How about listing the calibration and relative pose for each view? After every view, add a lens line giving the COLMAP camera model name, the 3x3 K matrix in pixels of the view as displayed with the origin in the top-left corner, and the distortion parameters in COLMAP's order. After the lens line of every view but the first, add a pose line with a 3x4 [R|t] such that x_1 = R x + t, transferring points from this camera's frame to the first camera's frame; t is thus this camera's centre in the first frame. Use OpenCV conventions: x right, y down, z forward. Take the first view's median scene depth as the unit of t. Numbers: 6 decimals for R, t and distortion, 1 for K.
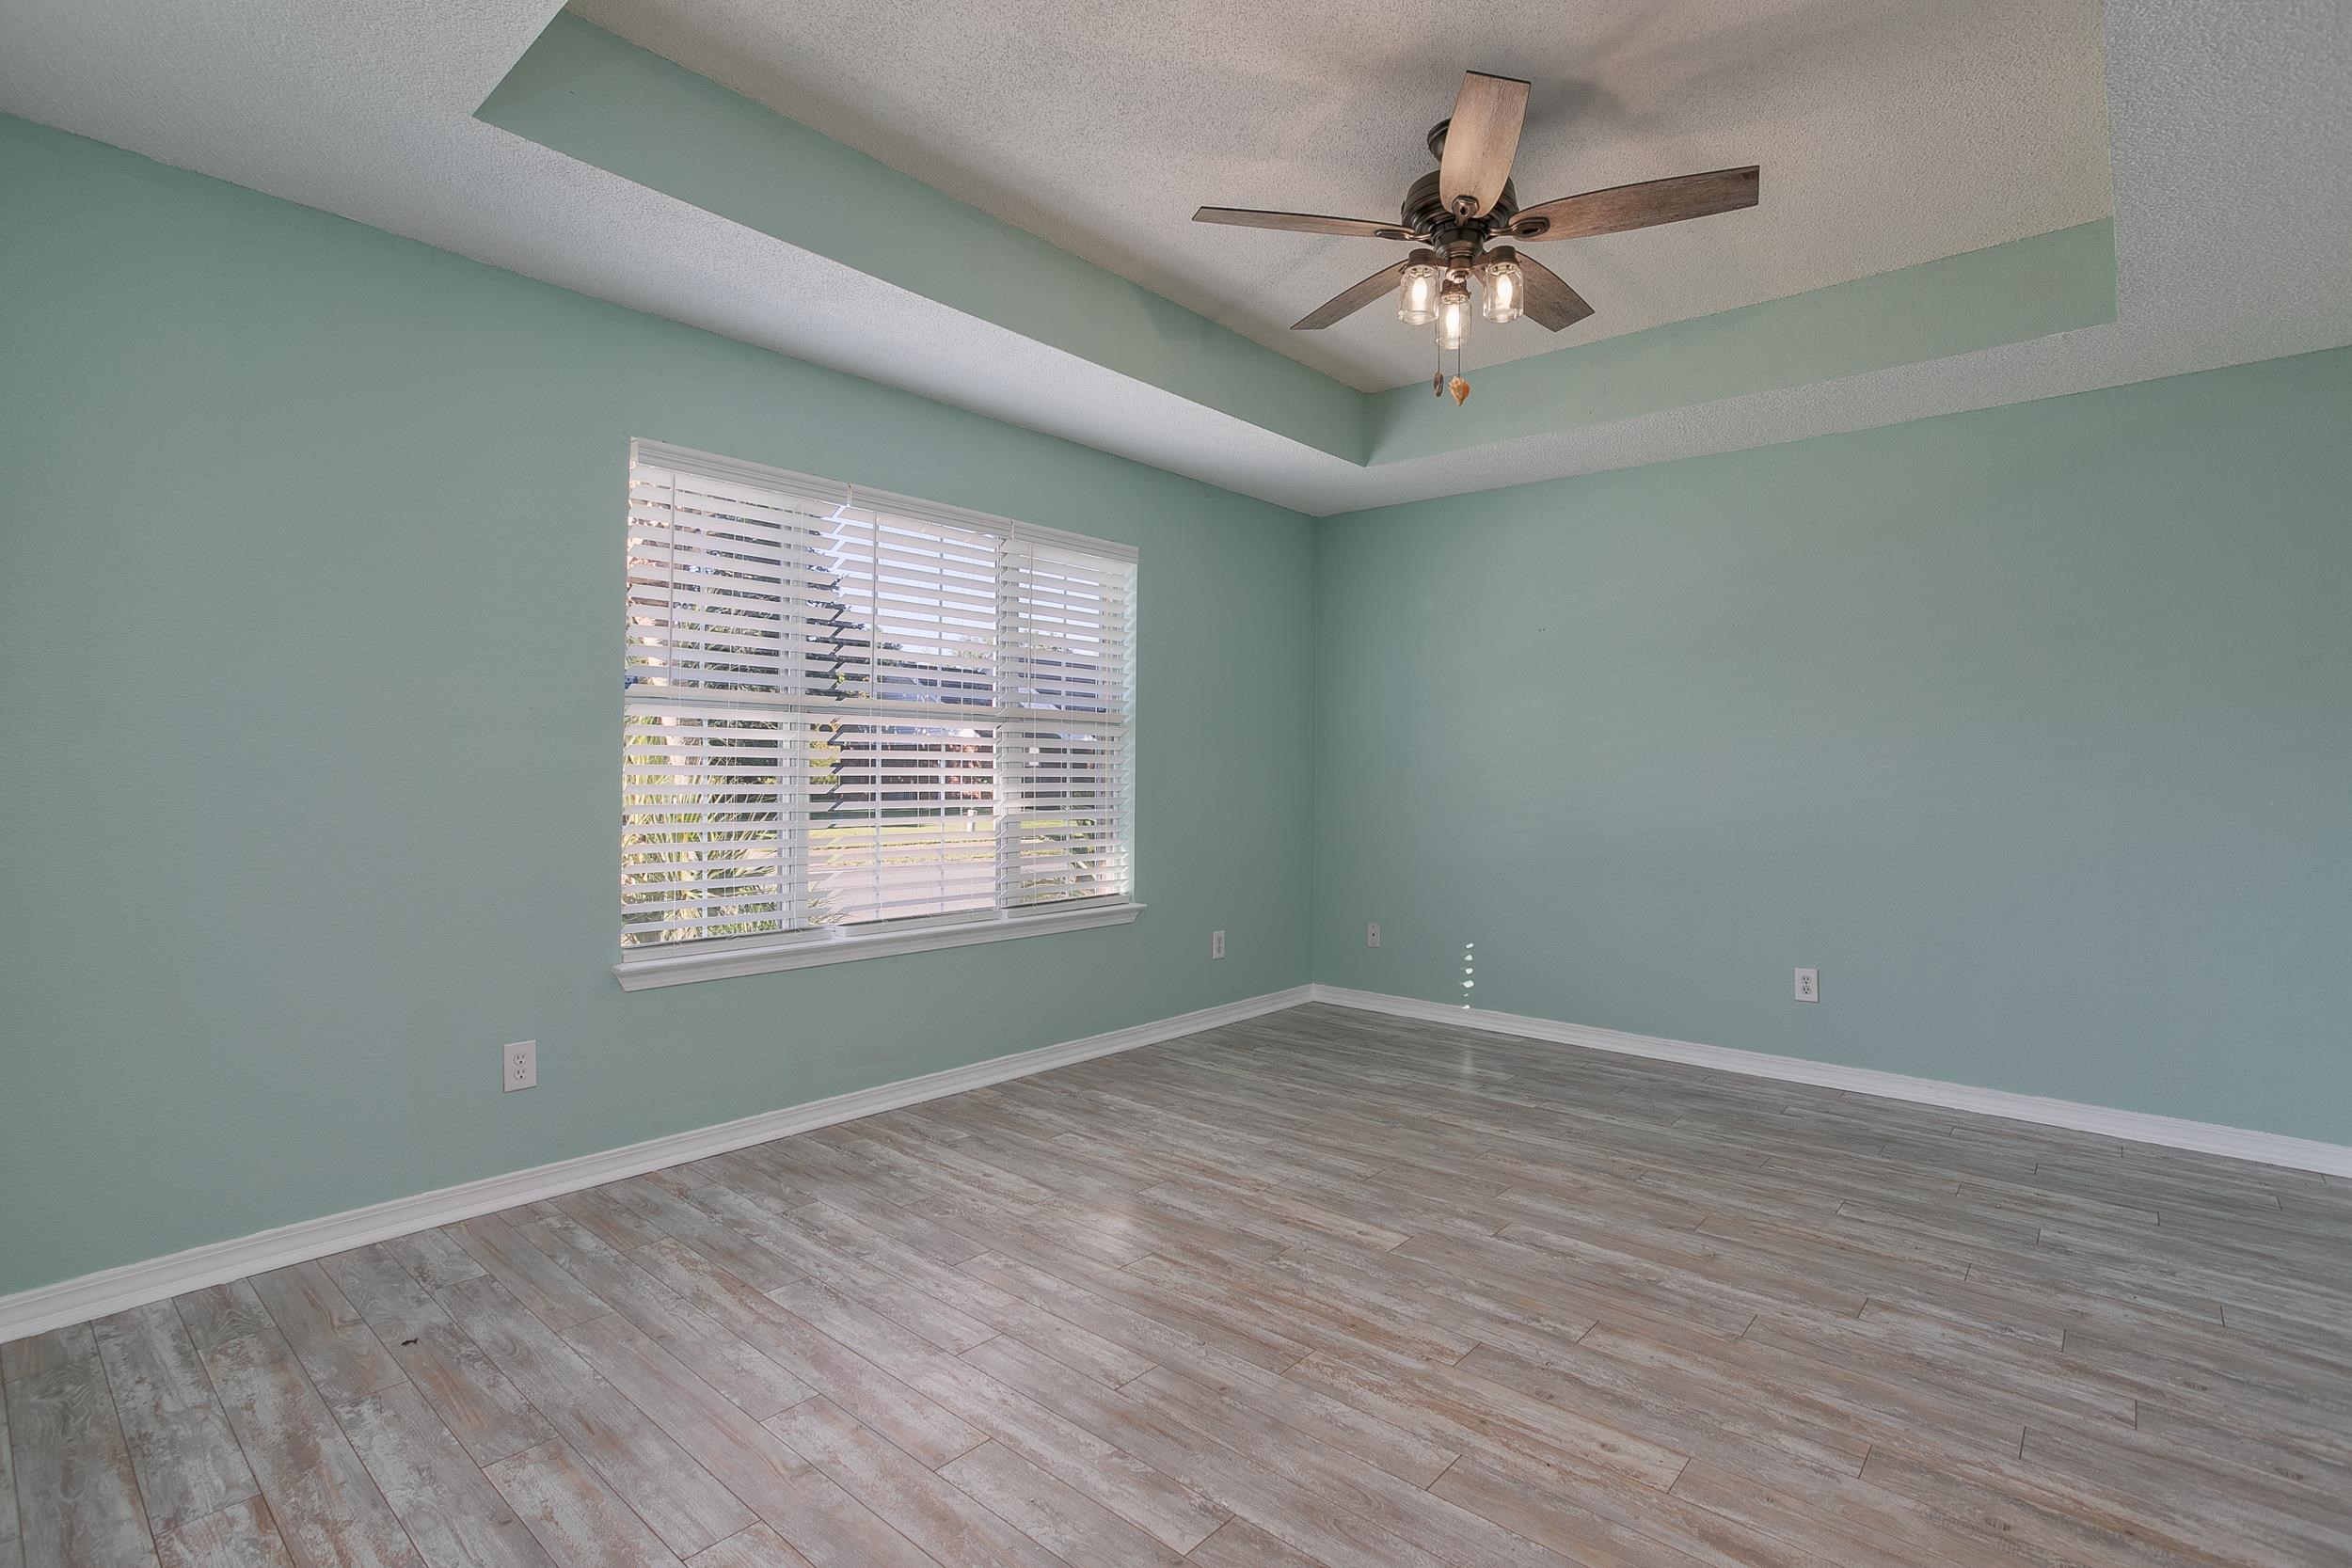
lens RADIAL K [[1139.7, 0, 1182.8], [0, 1139.7, 775.5], [0, 0, 1]] dist [-0.054586, 0.032679]
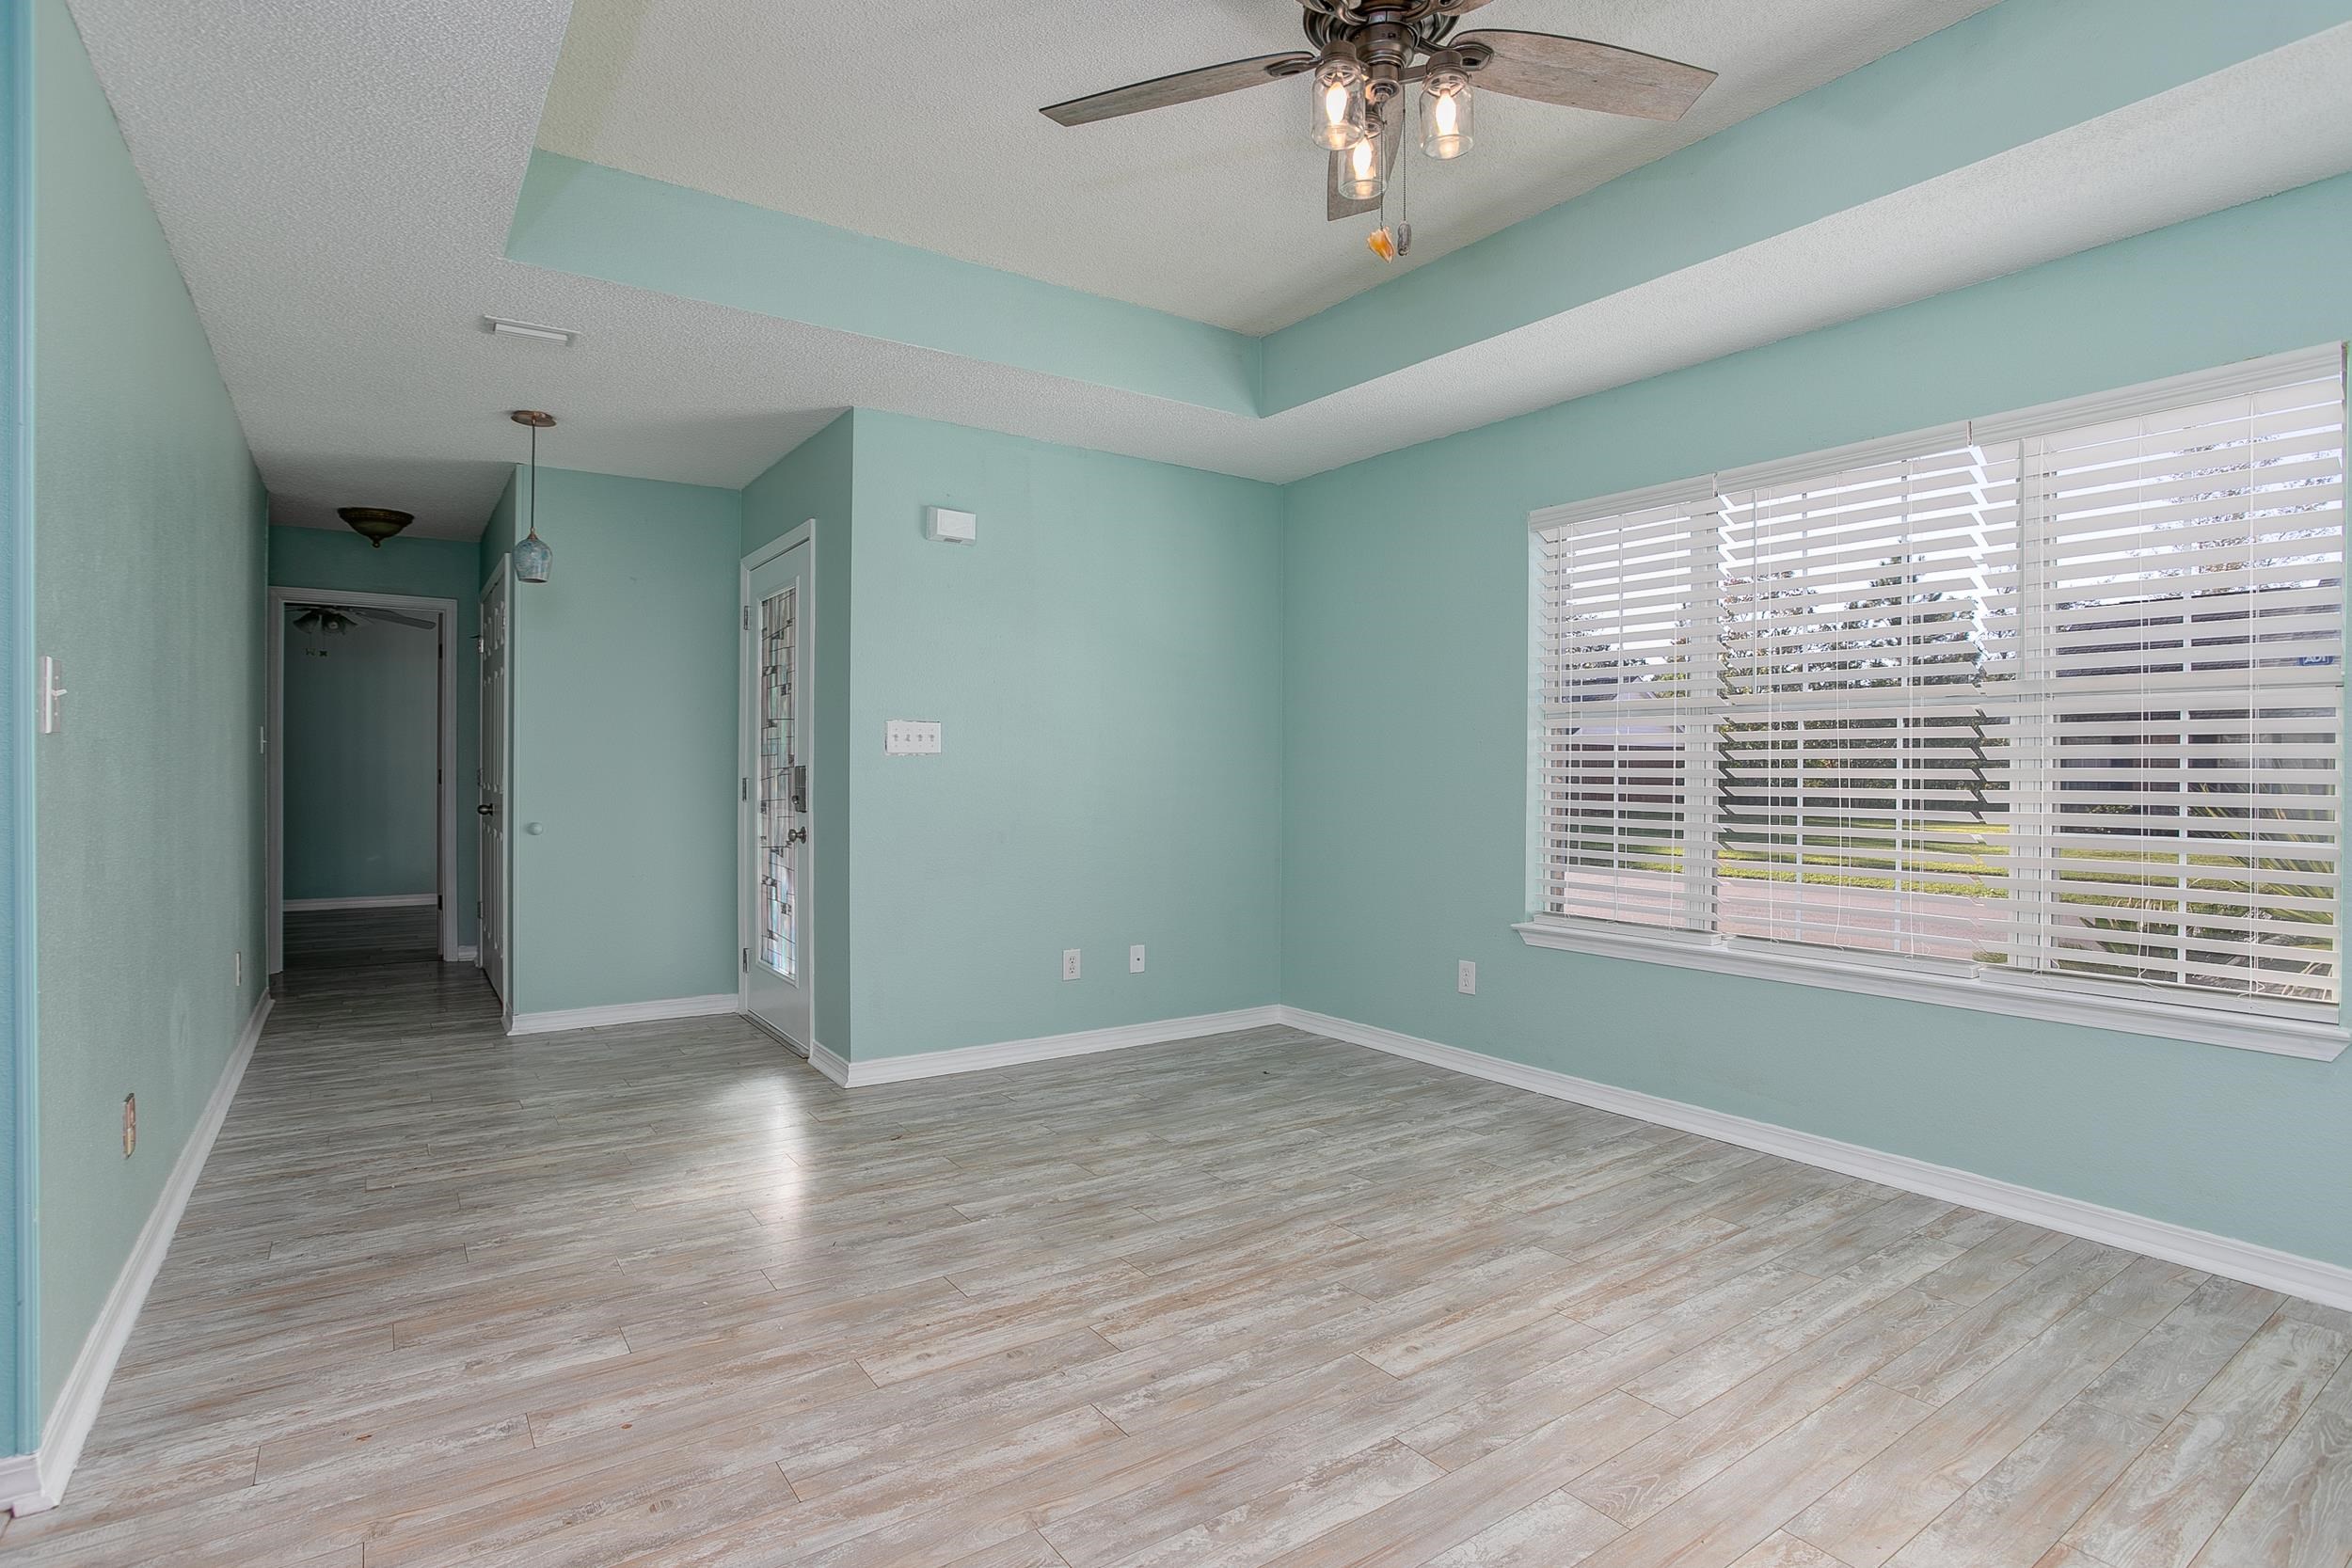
lens RADIAL K [[1131.4, 0, 1153.5], [0, 1131.4, 782.7], [0, 0, 1]] dist [-0.074511, 0.032654]
pose [[-0.245970, 0.000510, -0.969277, 1.013148], [-0.009295, 0.999953, 0.002885, 0.008587], [0.969233, 0.009719, -0.245954, 1.071400]]
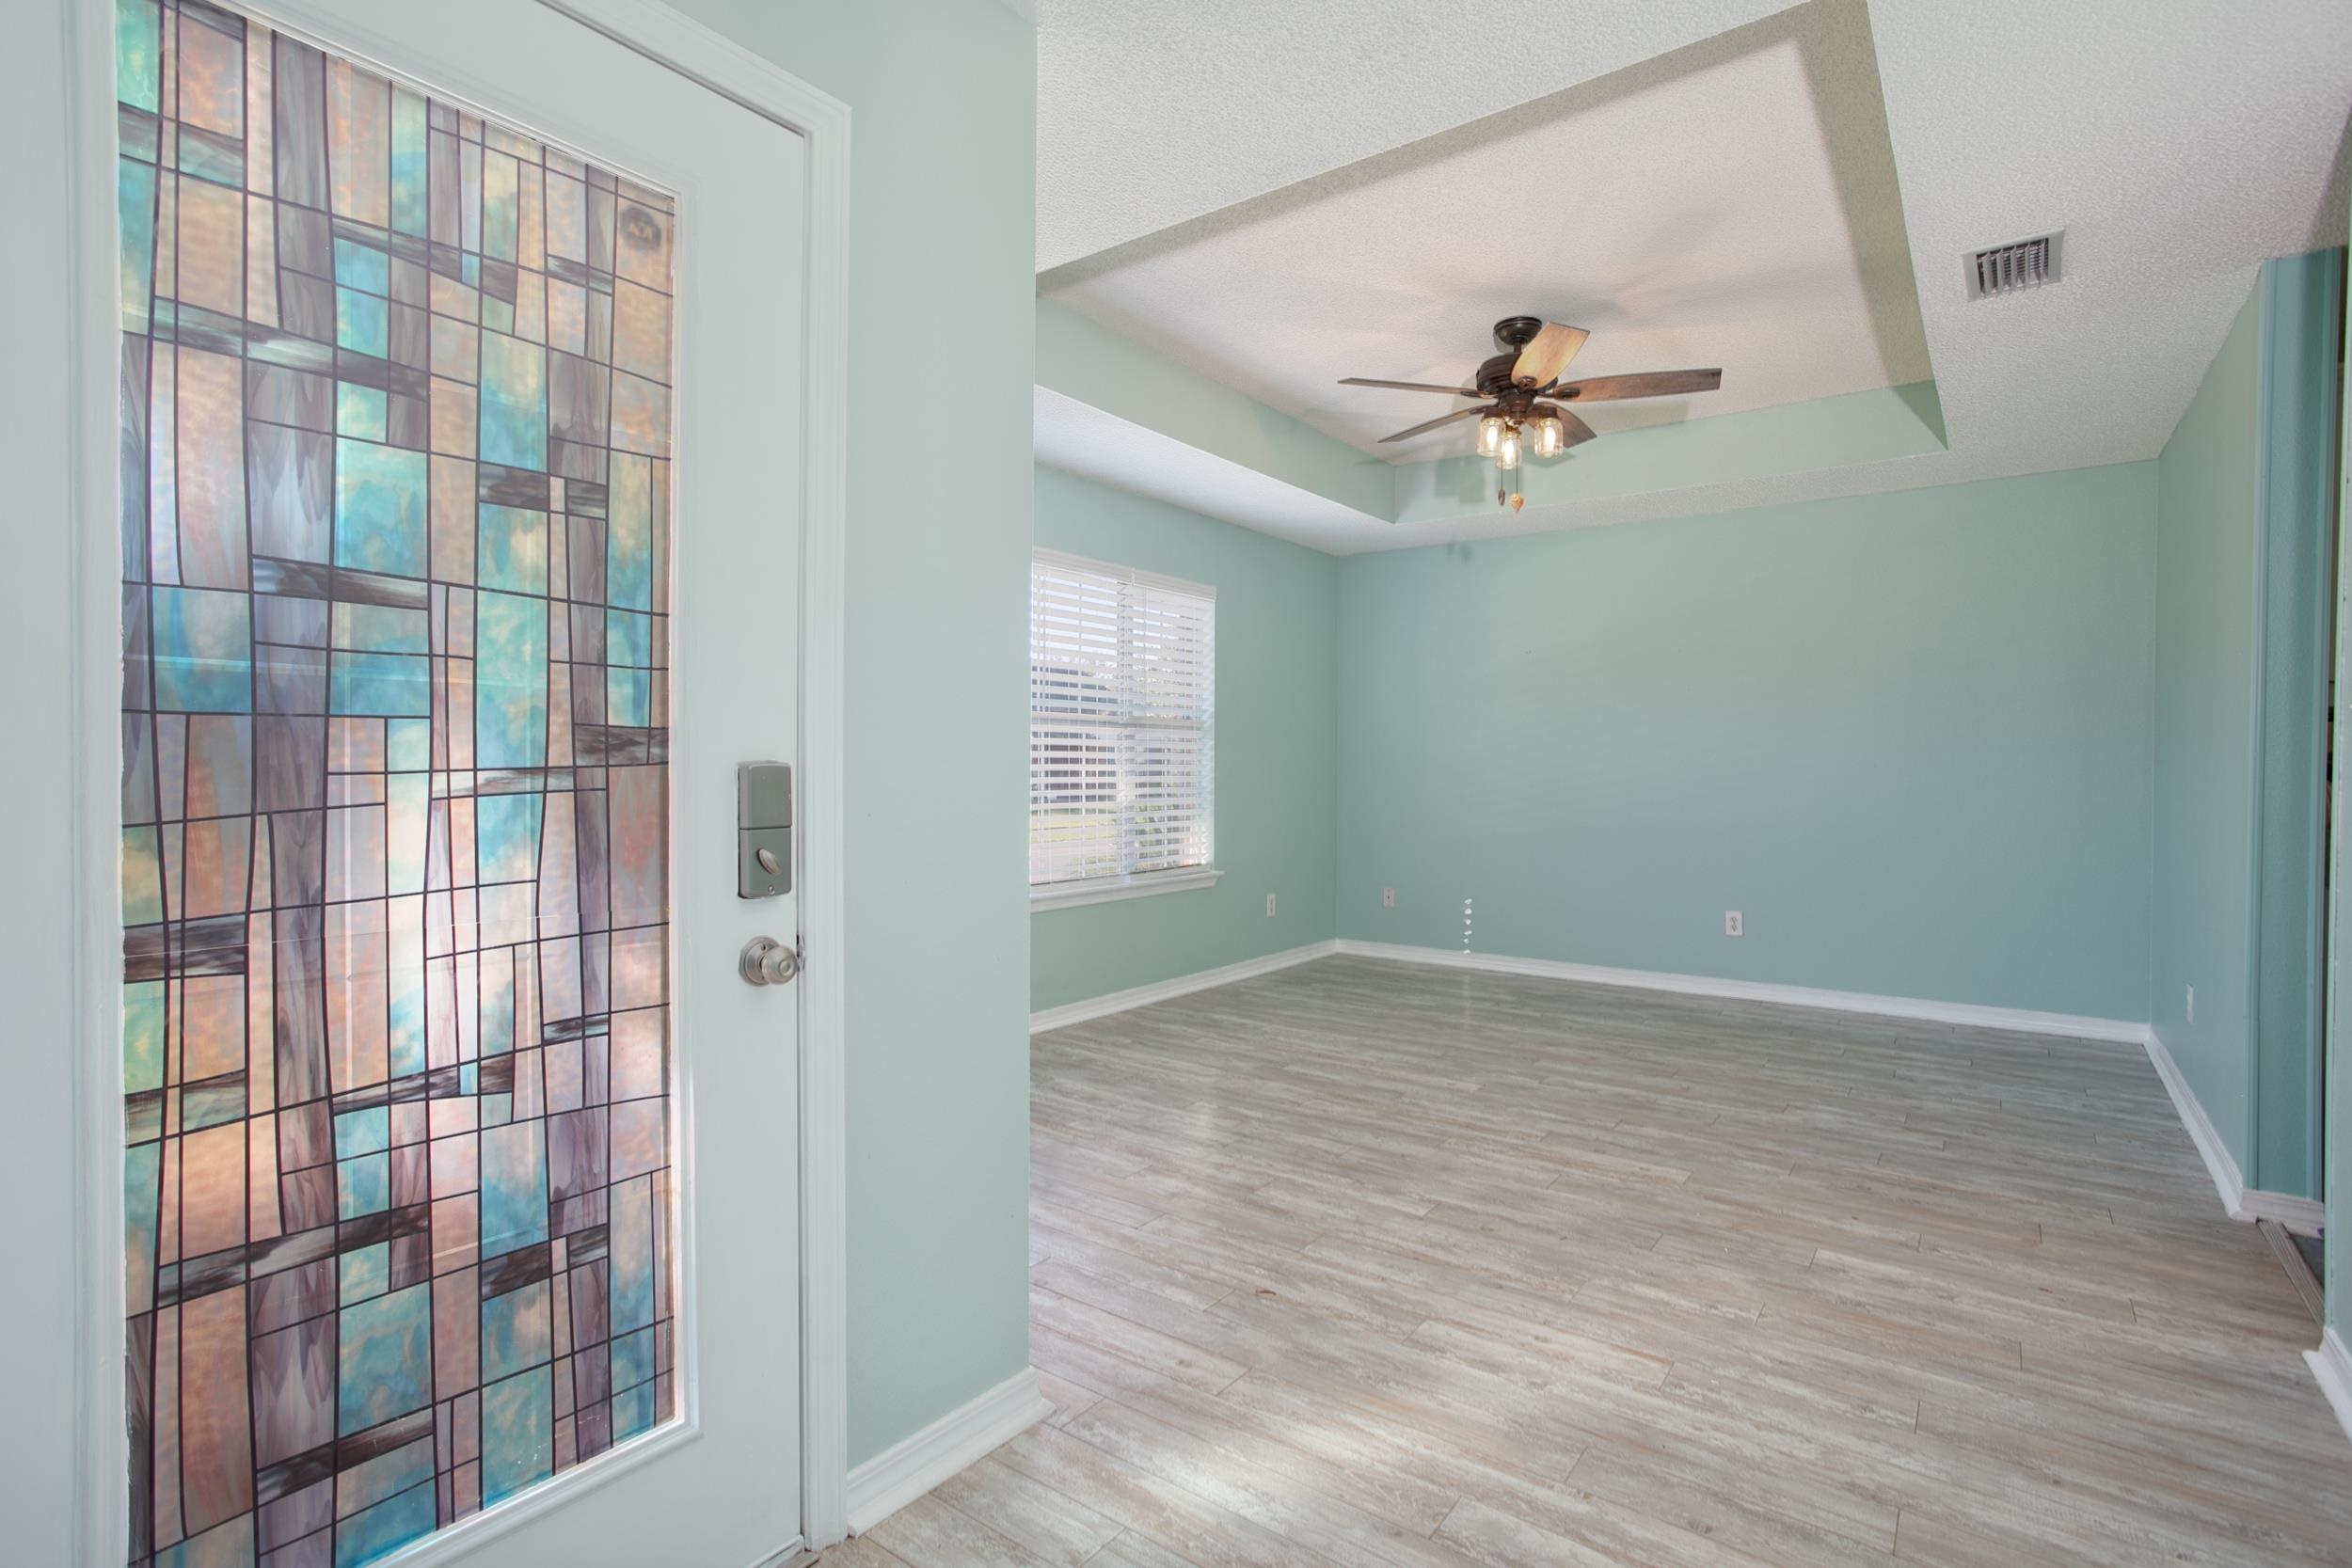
lens RADIAL K [[1139.7, 0, 1176.0], [0, 1139.7, 784.0], [0, 0, 1]] dist [-0.054499, 0.030419]
pose [[0.997525, -0.008128, 0.069843, -0.305784], [0.007310, 0.999902, 0.011966, 0.001941], [-0.069933, -0.011426, 0.997486, -0.439023]]
